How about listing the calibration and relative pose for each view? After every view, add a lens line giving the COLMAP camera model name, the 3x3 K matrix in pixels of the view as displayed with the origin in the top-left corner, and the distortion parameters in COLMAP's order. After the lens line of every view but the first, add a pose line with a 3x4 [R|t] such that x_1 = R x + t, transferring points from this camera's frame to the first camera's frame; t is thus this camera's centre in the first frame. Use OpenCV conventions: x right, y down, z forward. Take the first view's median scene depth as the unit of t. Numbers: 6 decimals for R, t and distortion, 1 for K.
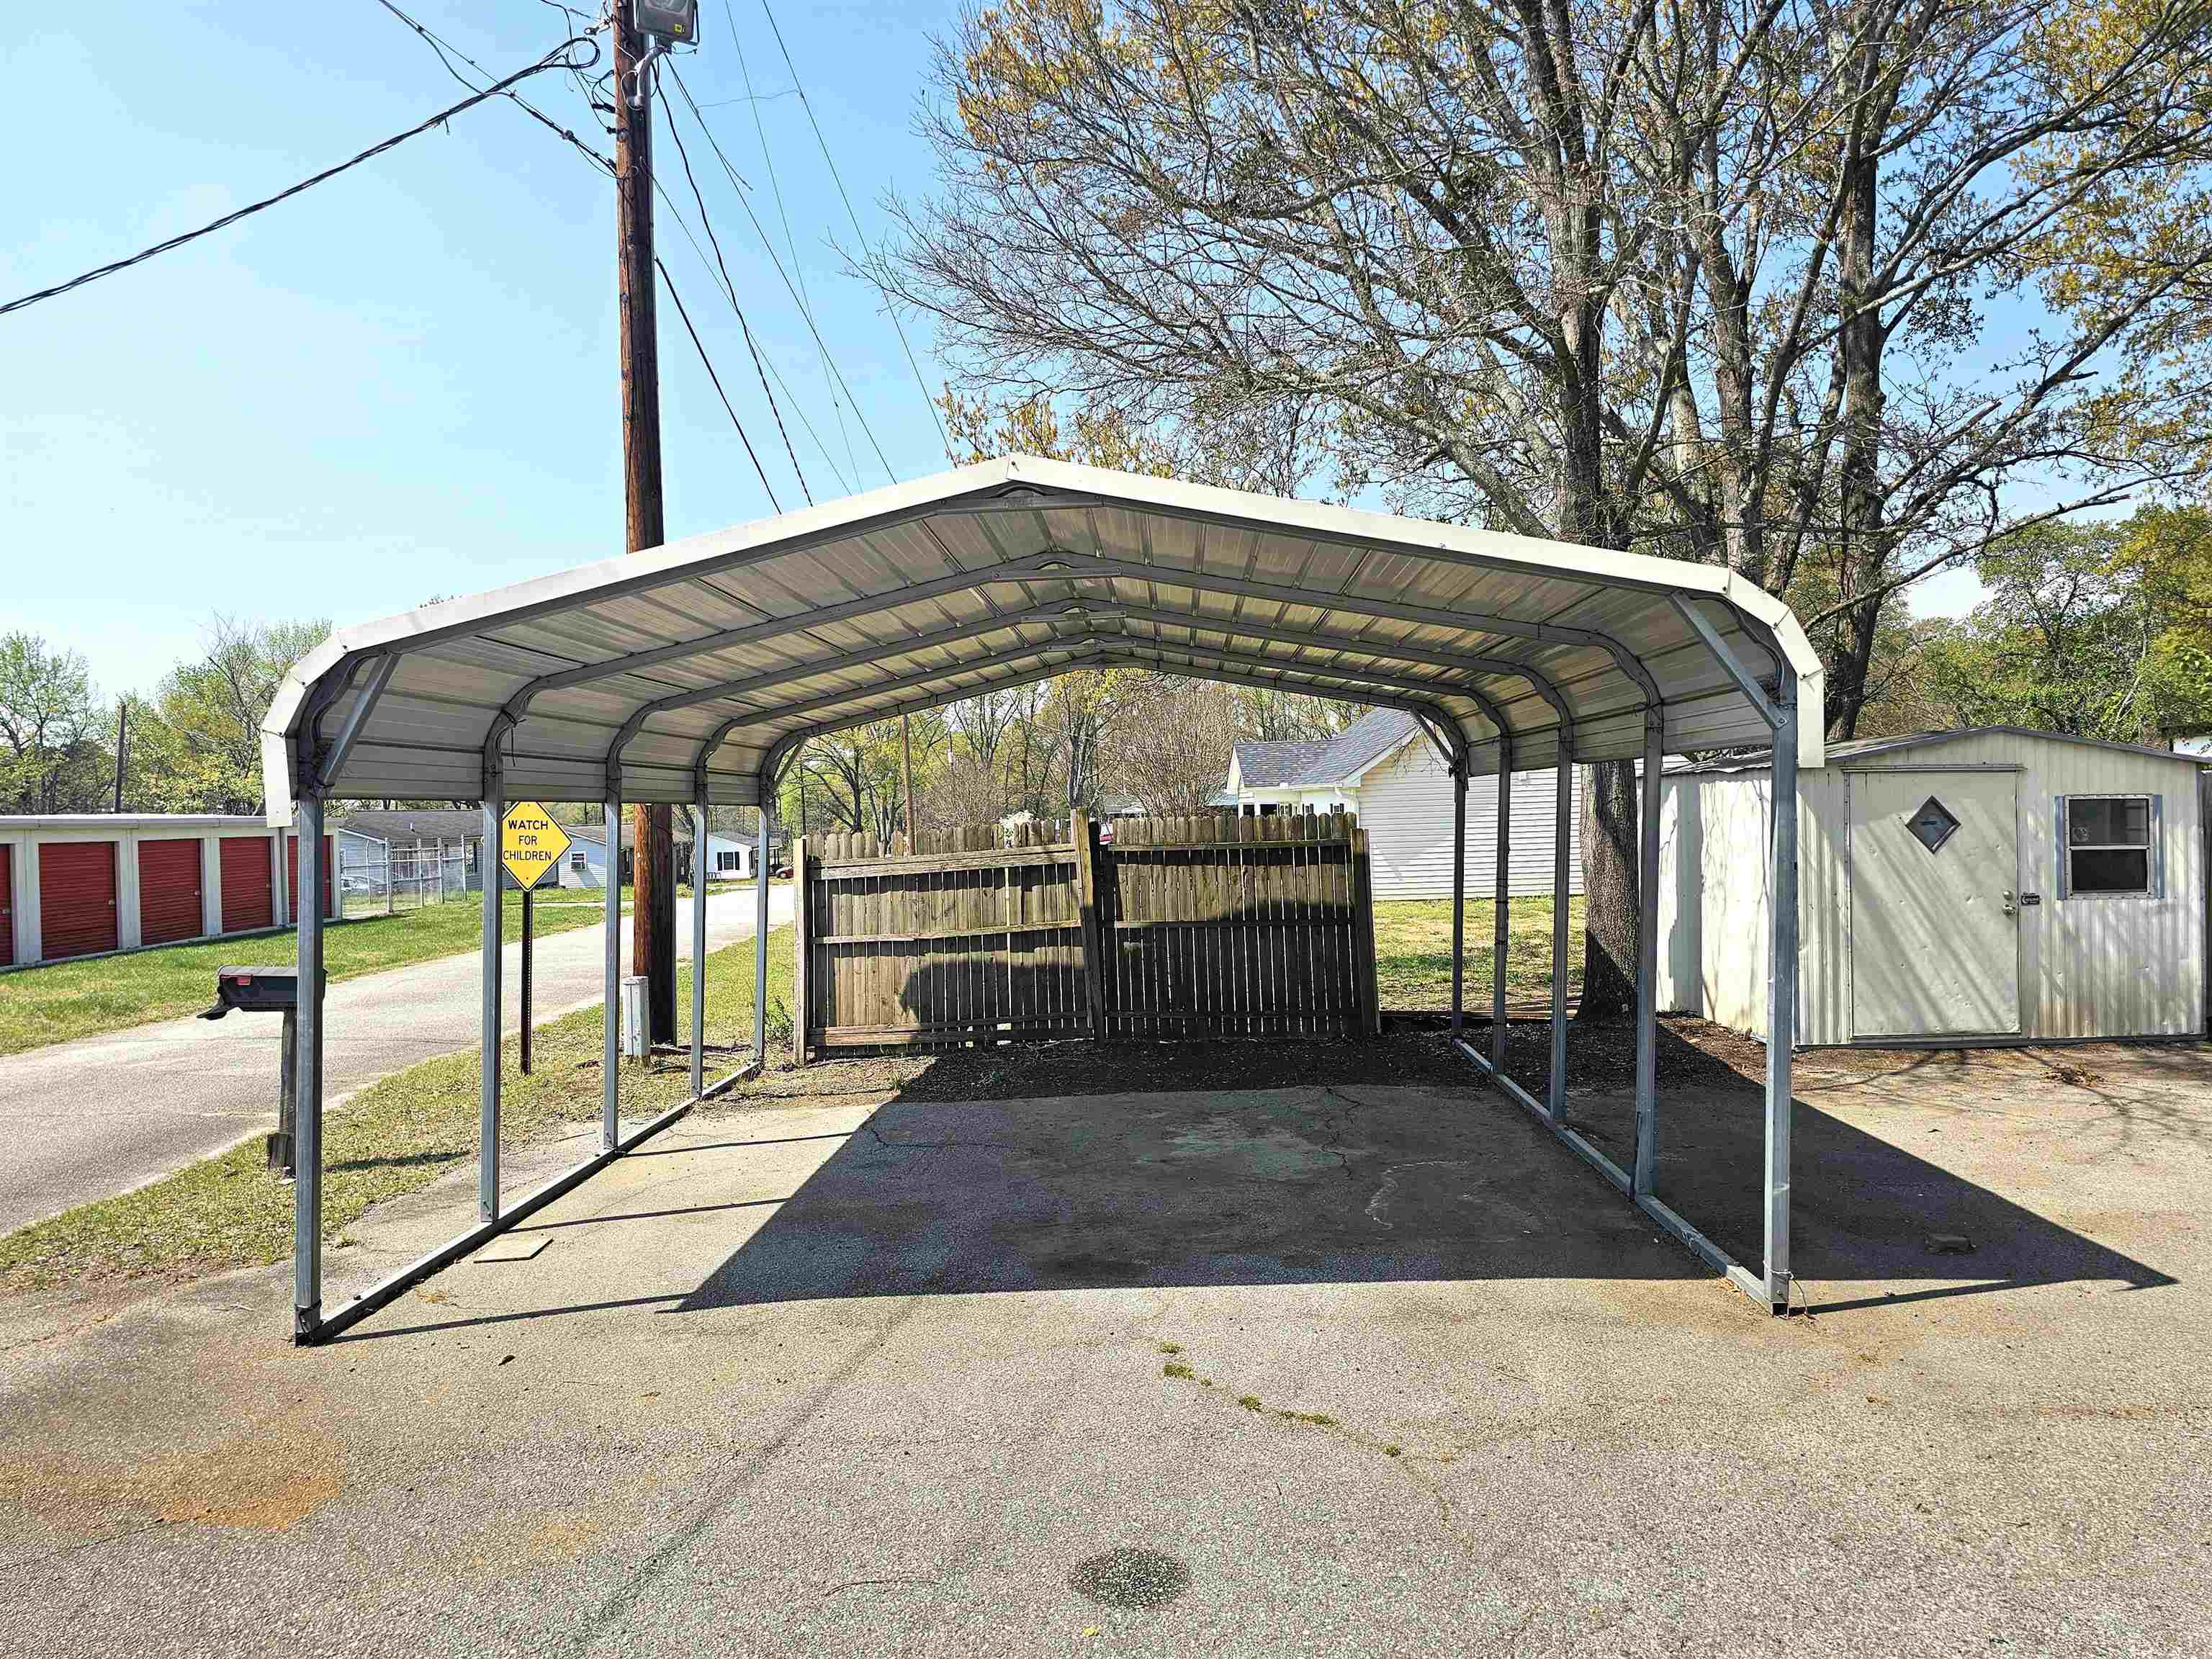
lens RADIAL K [[1504.0, 0, 1098.5], [0, 1504.0, 823.6], [0, 0, 1]] dist [0.020441, -0.007320]
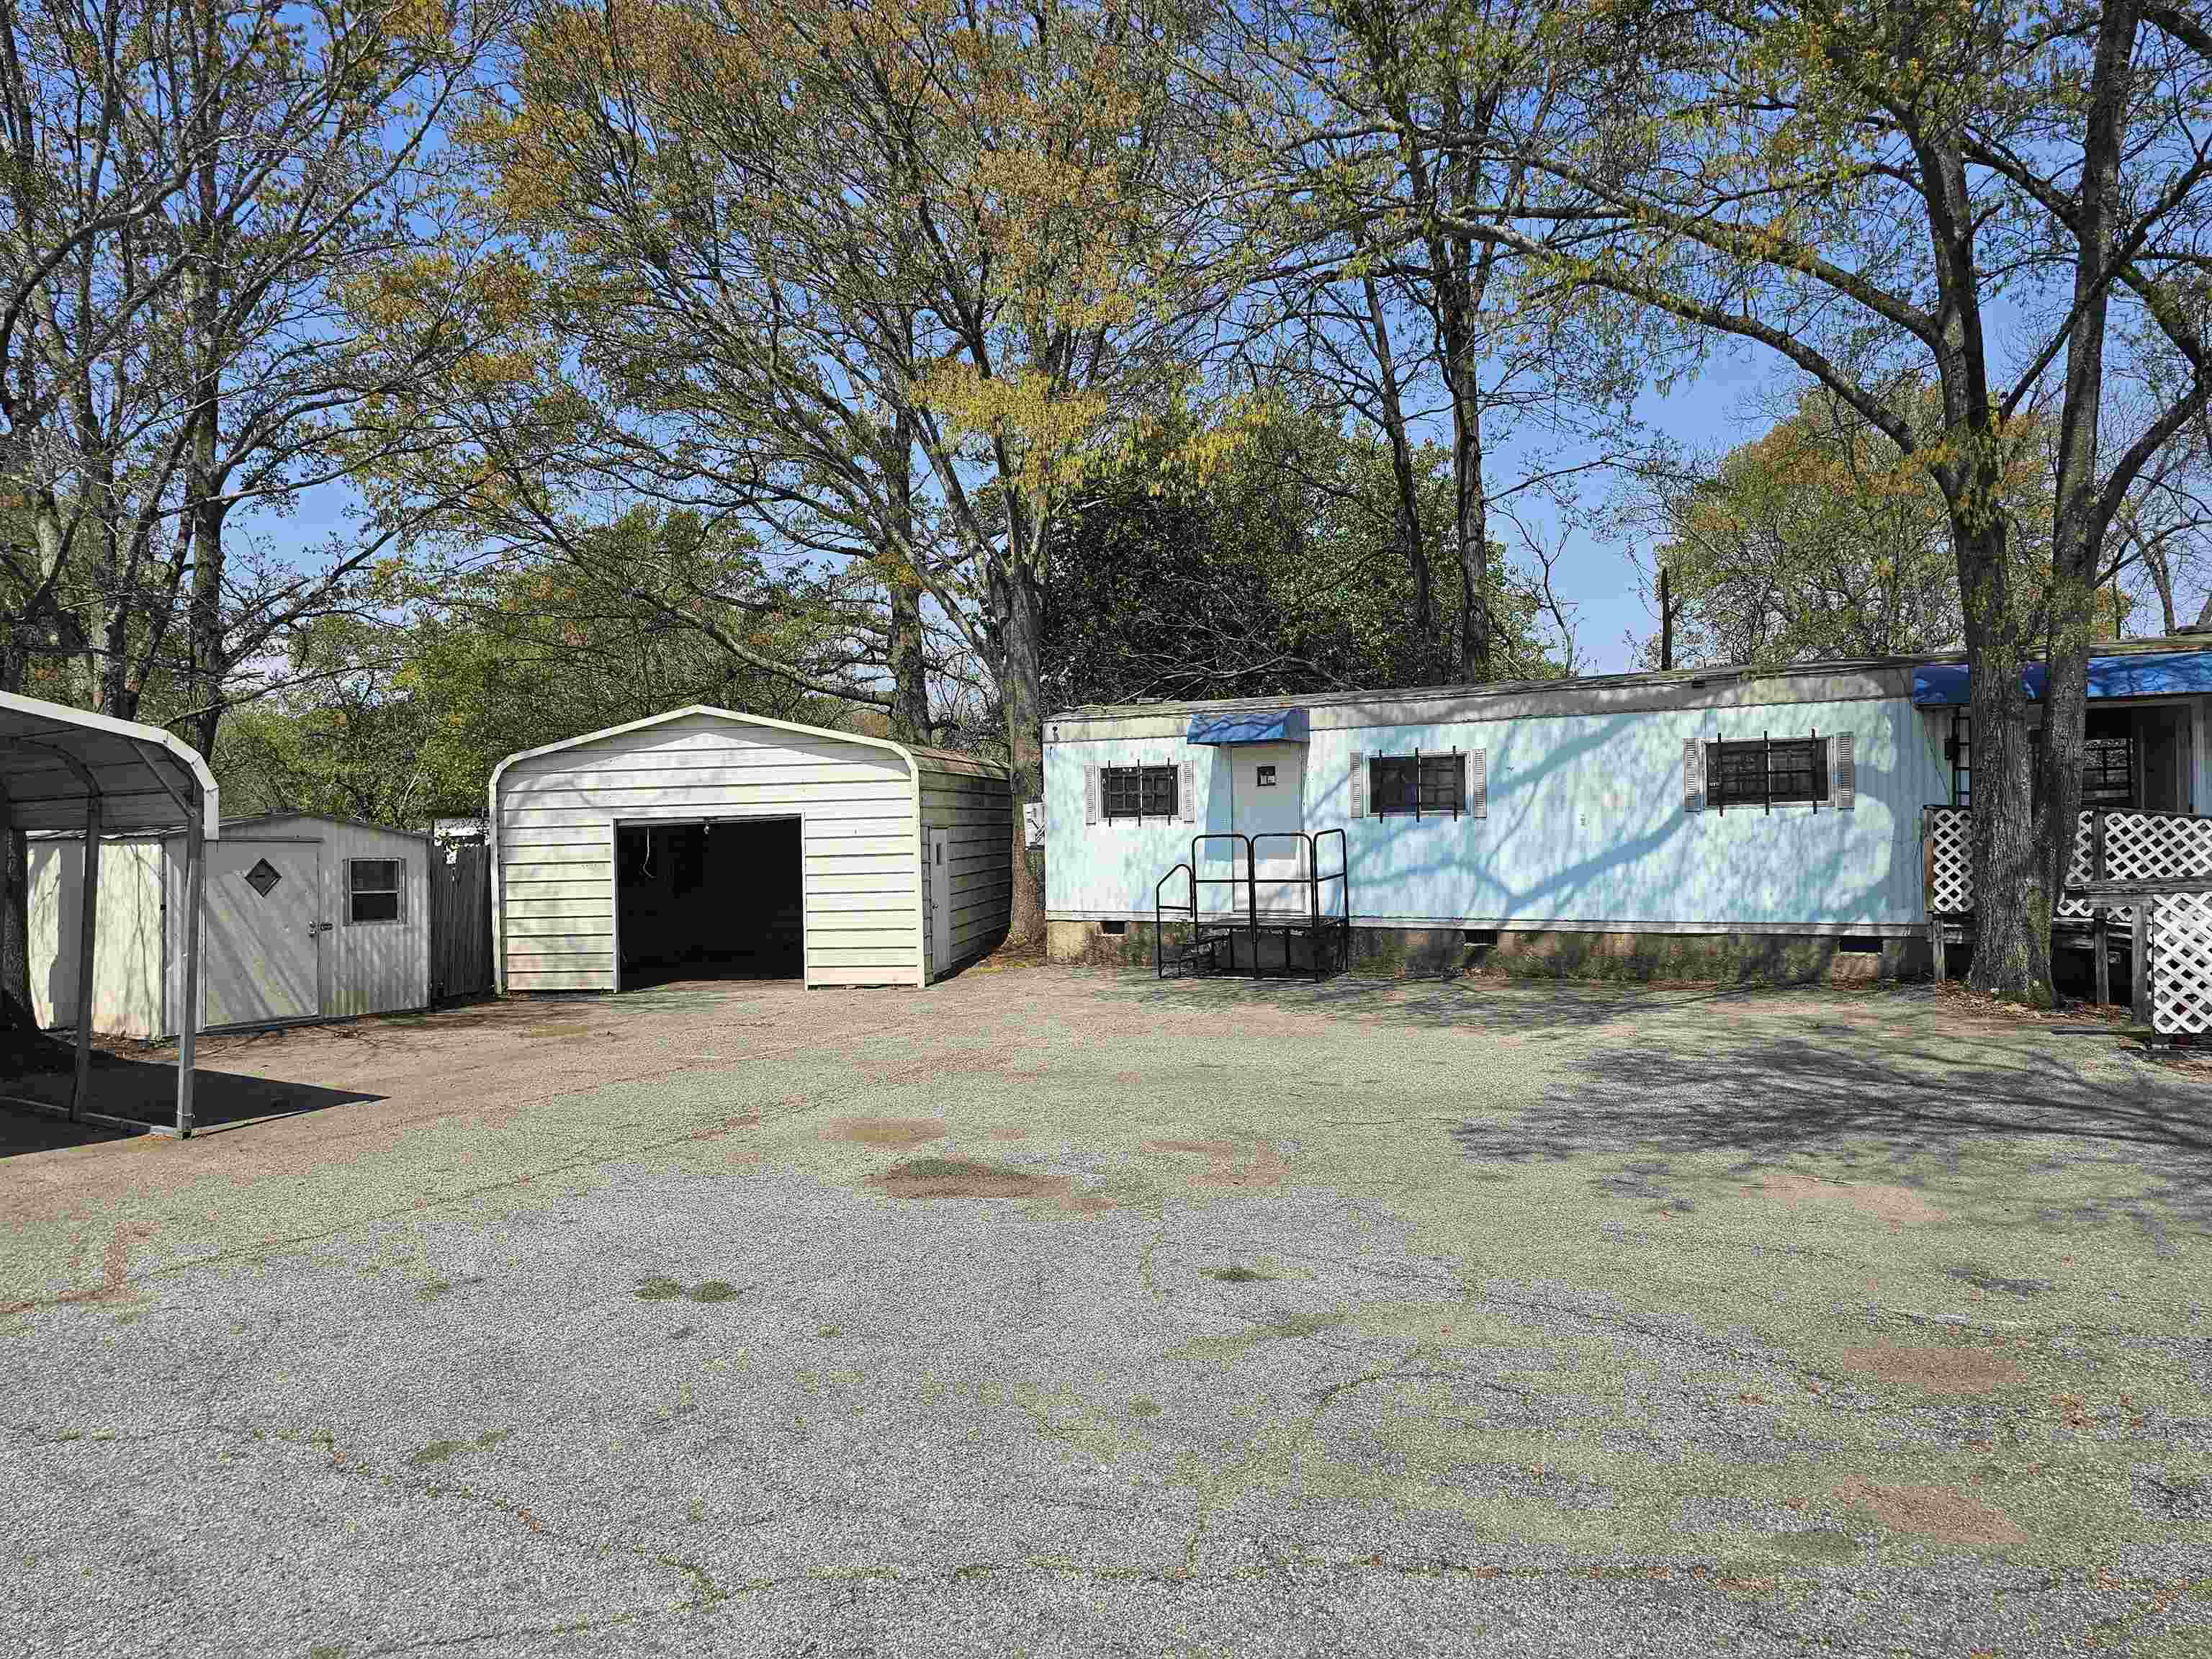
lens RADIAL K [[1504.0, 0, 1096.1], [0, 1504.0, 831.4], [0, 0, 1]] dist [0.020441, -0.007320]
pose [[0.525144, 0.024231, 0.850668, -0.229235], [0.009631, 0.999361, -0.034412, 0.012077], [-0.850959, 0.026264, 0.524576, -0.385306]]
